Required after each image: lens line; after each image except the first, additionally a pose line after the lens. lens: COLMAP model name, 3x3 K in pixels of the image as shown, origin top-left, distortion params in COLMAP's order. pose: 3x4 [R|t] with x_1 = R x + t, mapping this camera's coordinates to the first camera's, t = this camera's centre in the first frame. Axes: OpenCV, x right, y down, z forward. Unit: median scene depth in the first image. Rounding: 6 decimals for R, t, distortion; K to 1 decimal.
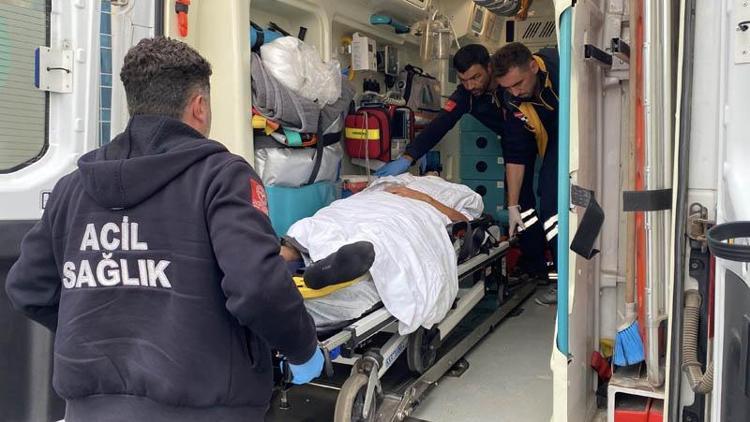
lens RADIAL K [[704.8, 0, 358.0], [0, 704.8, 208.8], [0, 0, 1]] dist [-0.022171, -0.012475]
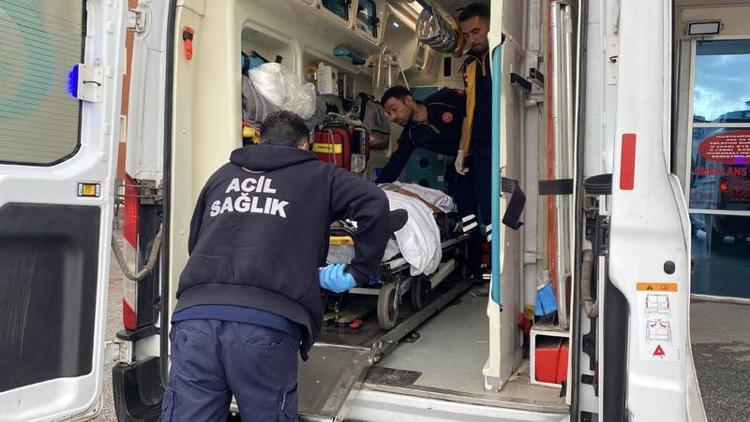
lens RADIAL K [[687.8, 0, 375.0], [0, 687.8, 211.0], [0, 0, 1]] dist [0.006353, -0.163550]
pose [[0.993541, 0.005053, 0.113365, -0.069870], [-0.000515, 0.999199, -0.040023, 0.070422], [-0.113476, 0.039706, 0.992747, -0.224546]]
